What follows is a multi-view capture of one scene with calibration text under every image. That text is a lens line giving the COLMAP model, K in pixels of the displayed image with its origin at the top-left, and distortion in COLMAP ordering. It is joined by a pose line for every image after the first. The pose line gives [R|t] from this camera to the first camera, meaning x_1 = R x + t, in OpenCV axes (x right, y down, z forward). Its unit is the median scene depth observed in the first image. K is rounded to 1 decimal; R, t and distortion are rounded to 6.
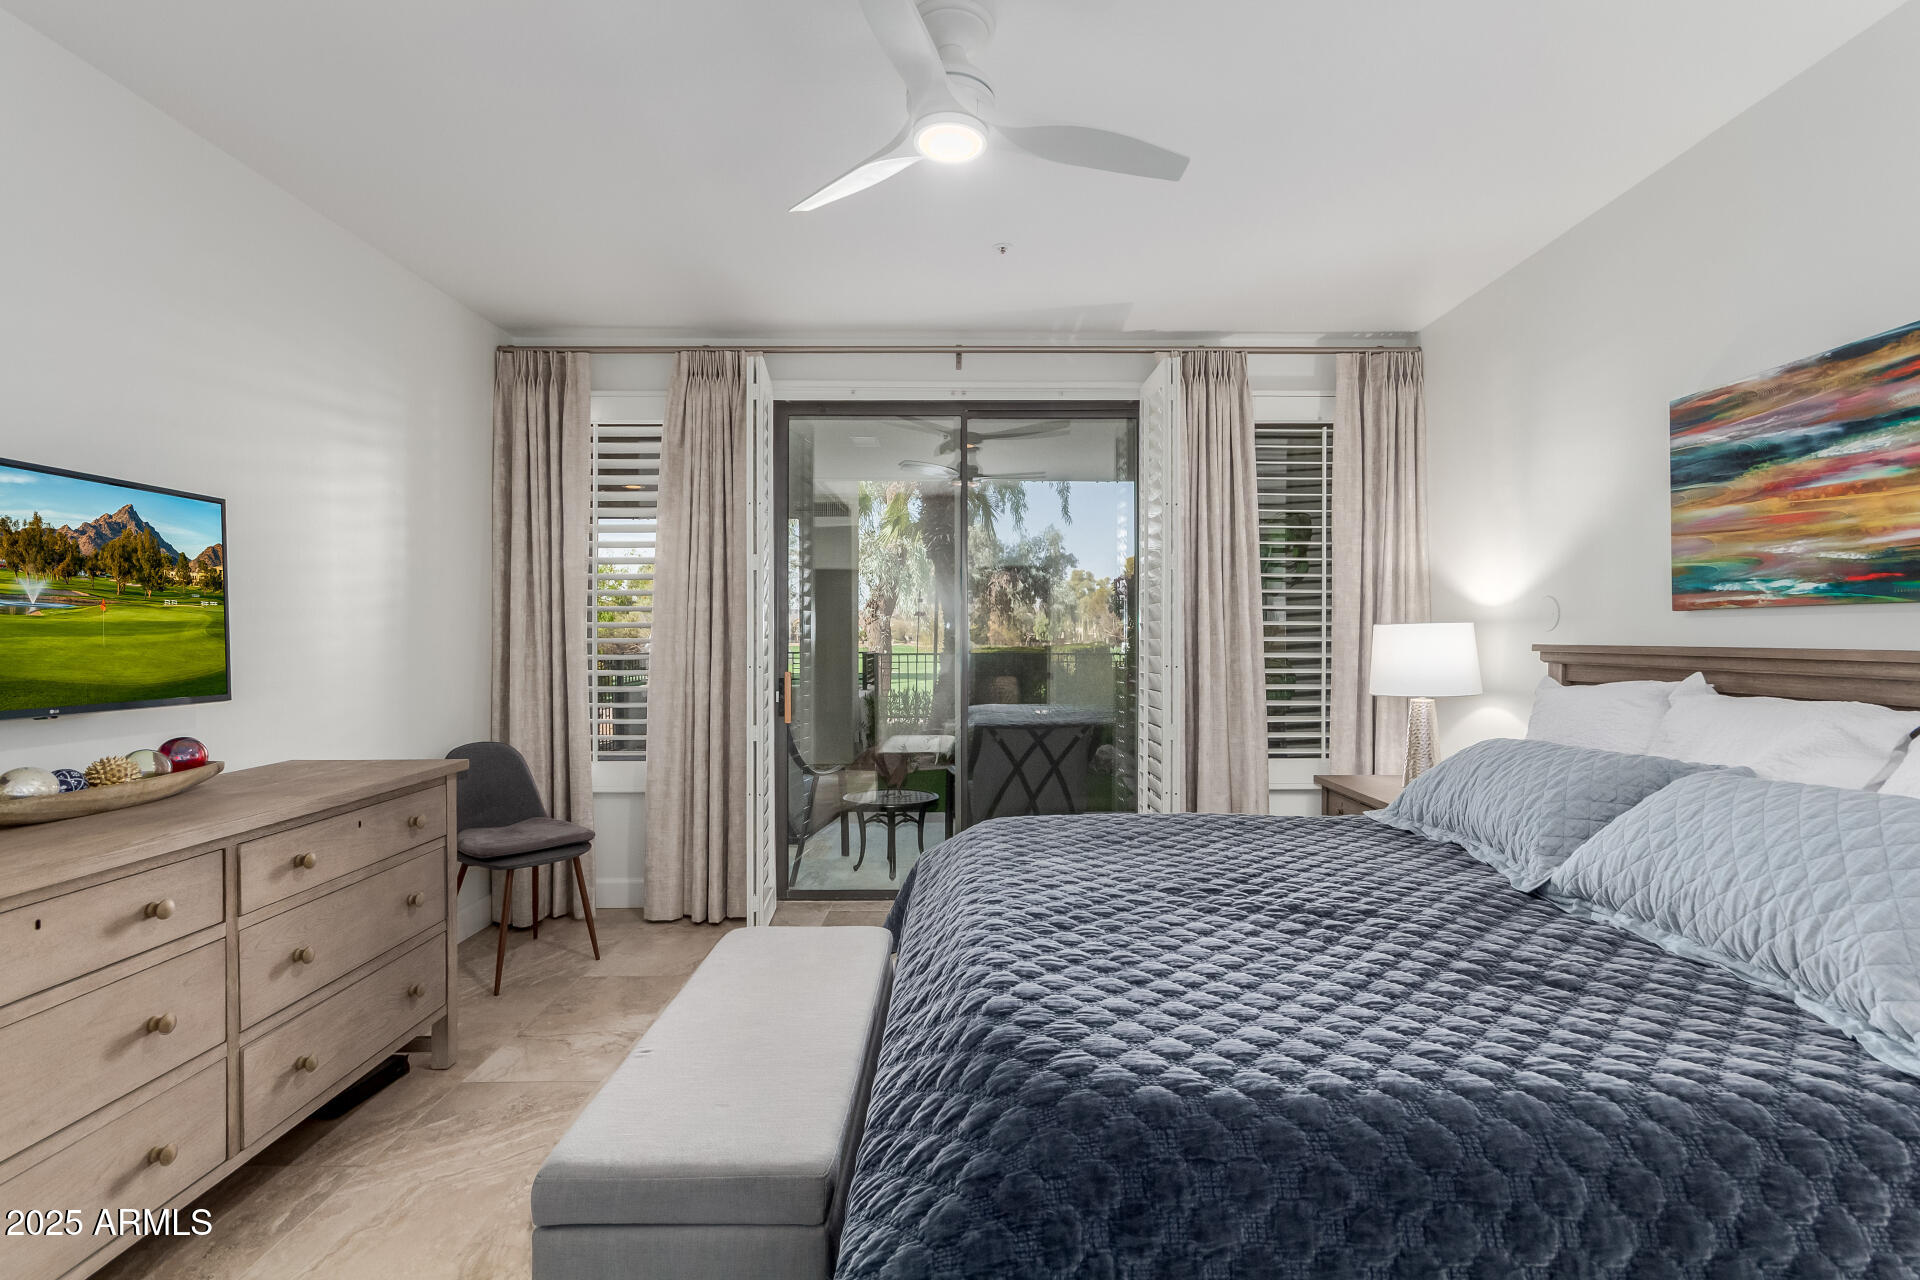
lens RADIAL K [[902.6, 0, 981.9], [0, 902.6, 641.1], [0, 0, 1]] dist [0.002225, 0.000484]
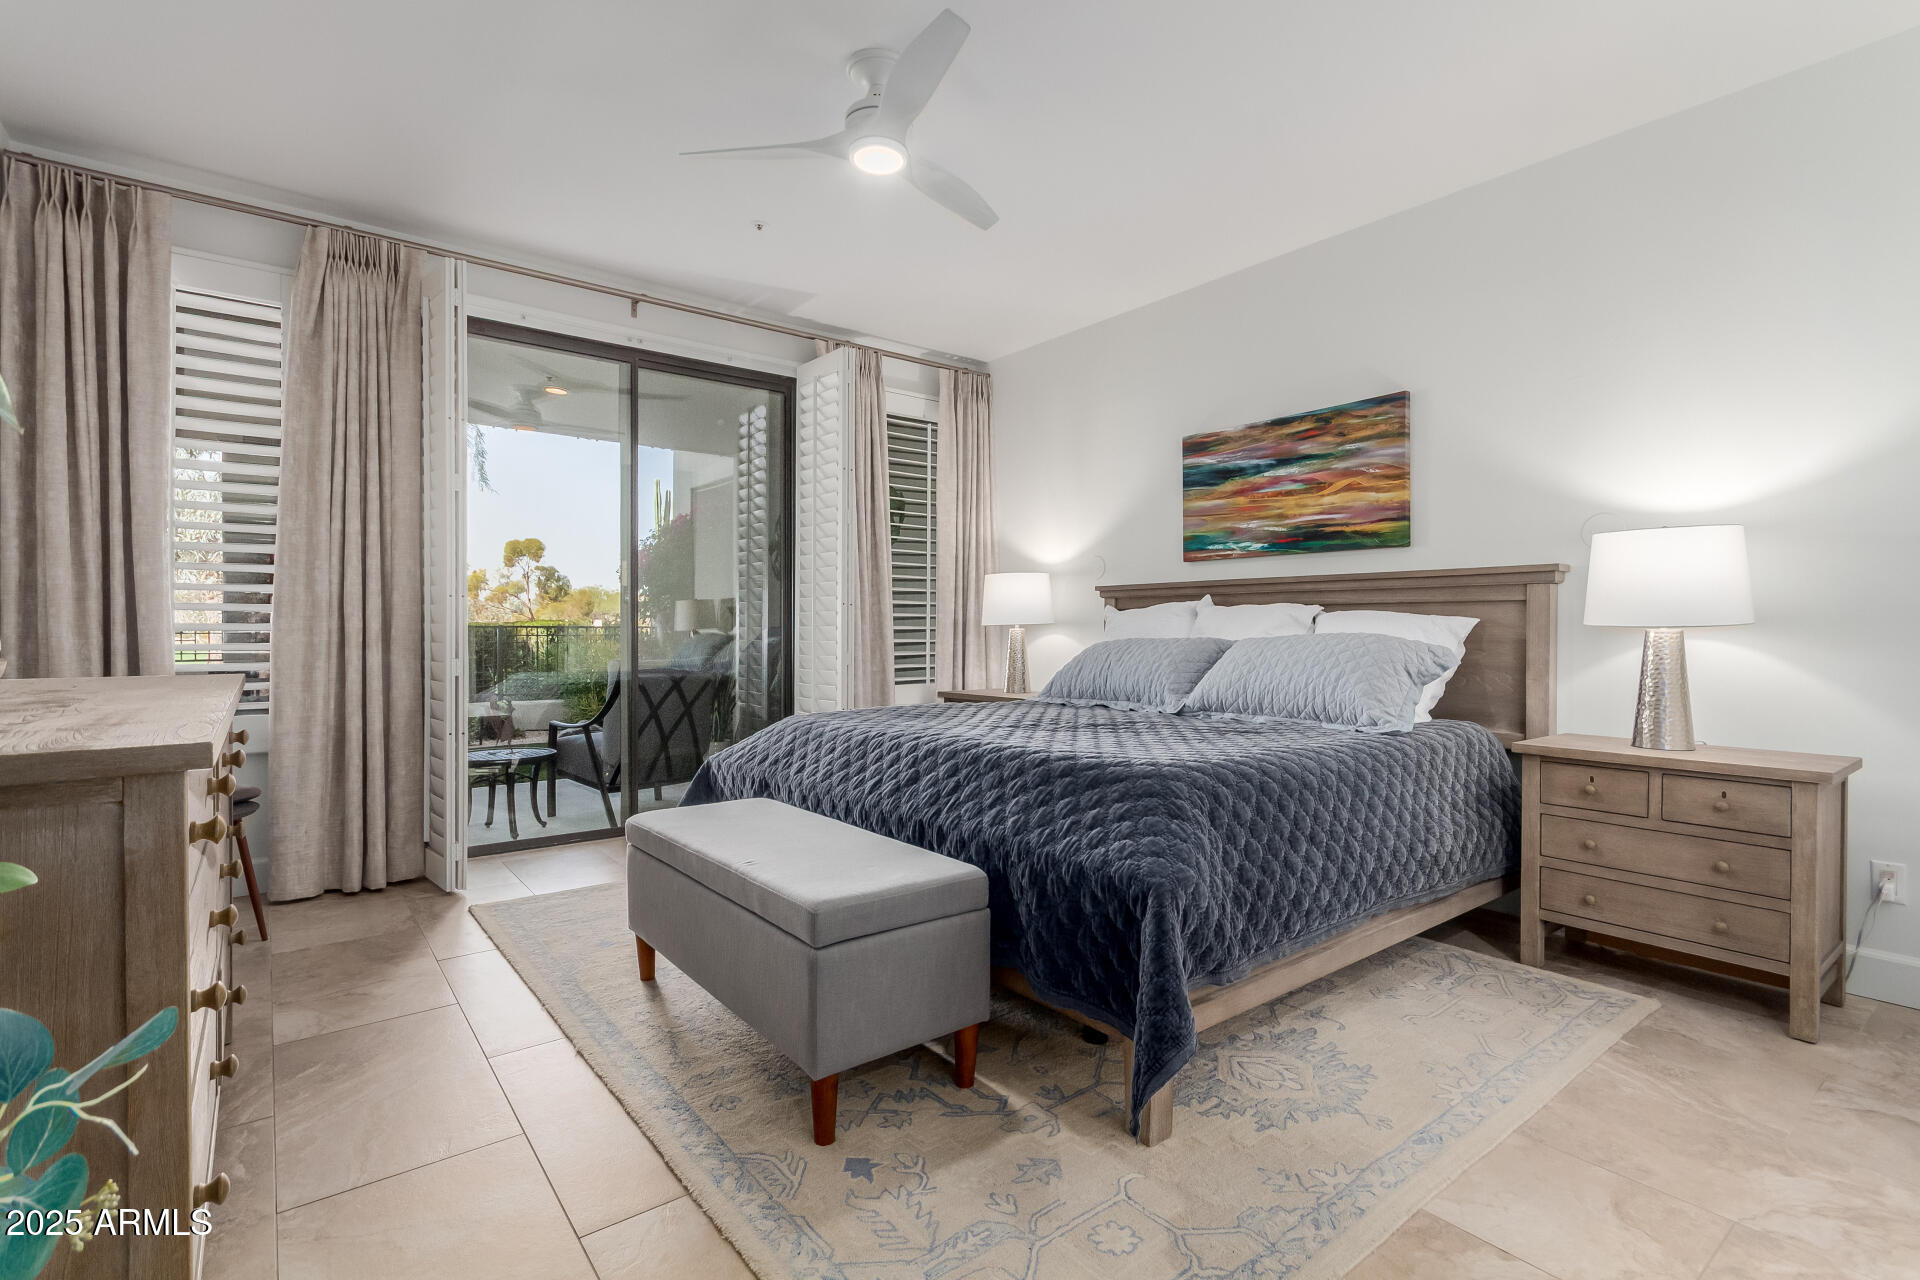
lens RADIAL K [[897.2, 0, 993.7], [0, 897.2, 634.4], [0, 0, 1]] dist [-0.000142, -0.000106]
pose [[0.783172, -0.003848, 0.621793, -0.546546], [0.004888, 0.999988, 0.000032, 0.099222], [-0.621785, 0.003014, 0.783182, -0.082865]]
